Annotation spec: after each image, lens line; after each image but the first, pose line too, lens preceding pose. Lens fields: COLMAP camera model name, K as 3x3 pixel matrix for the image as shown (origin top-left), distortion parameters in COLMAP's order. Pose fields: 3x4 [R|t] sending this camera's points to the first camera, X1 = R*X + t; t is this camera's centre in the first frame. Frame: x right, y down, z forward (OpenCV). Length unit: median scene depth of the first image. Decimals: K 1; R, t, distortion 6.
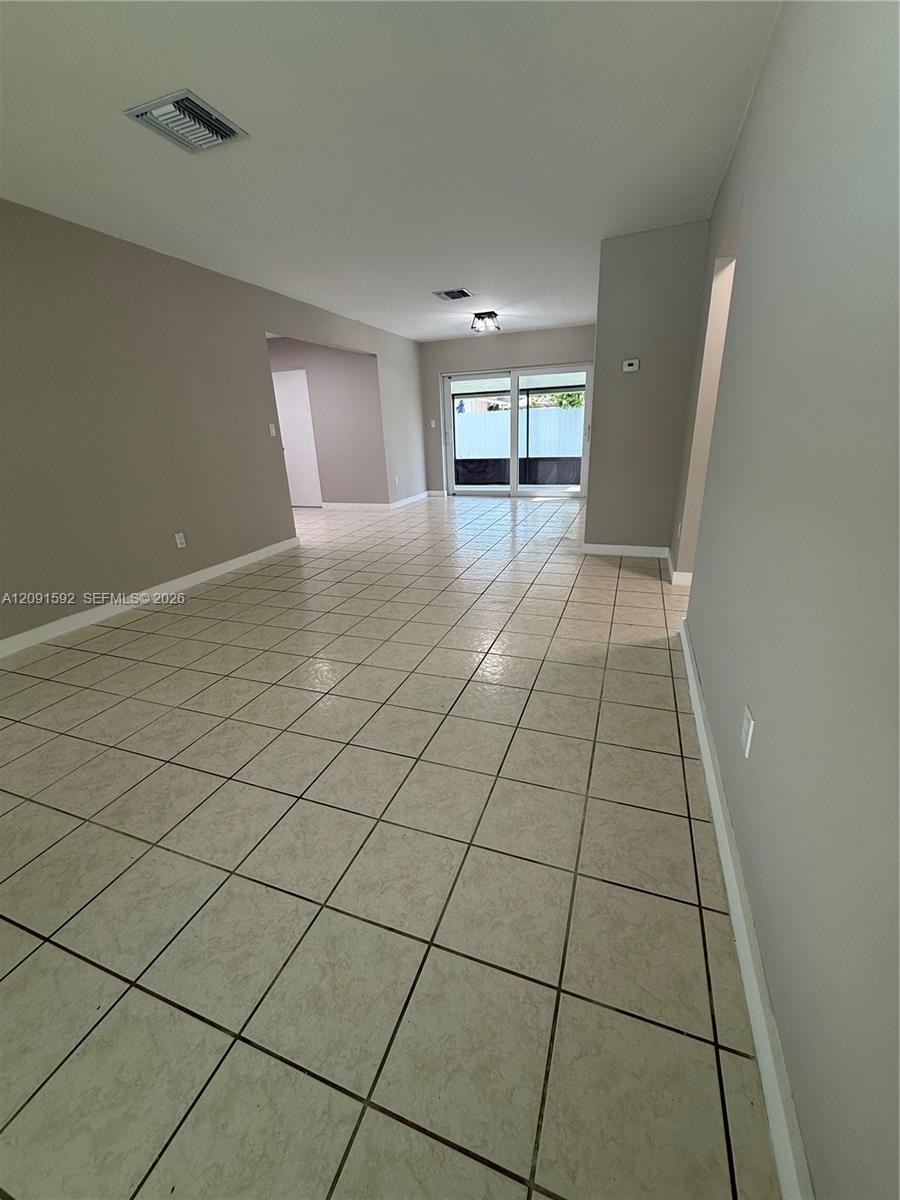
lens RADIAL K [[478.9, 0, 452.3], [0, 478.9, 597.8], [0, 0, 1]] dist [-0.002034, -0.000819]
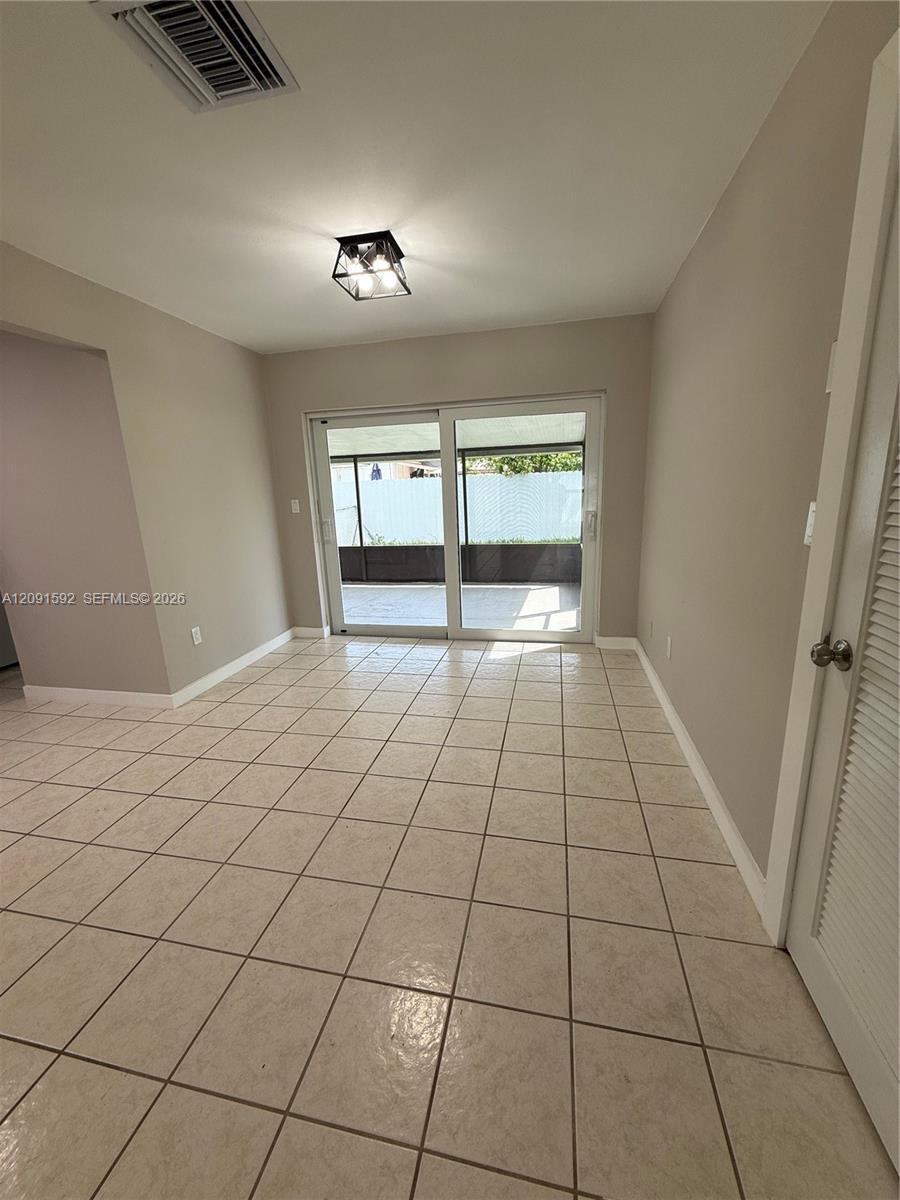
lens RADIAL K [[478.9, 0, 450.7], [0, 478.9, 598.9], [0, 0, 1]] dist [-0.002034, -0.000819]
pose [[0.990293, -0.028485, 0.136042, 0.051108], [0.044313, 0.992403, -0.114776, -0.187177], [-0.131739, 0.119690, 0.984032, 0.455731]]
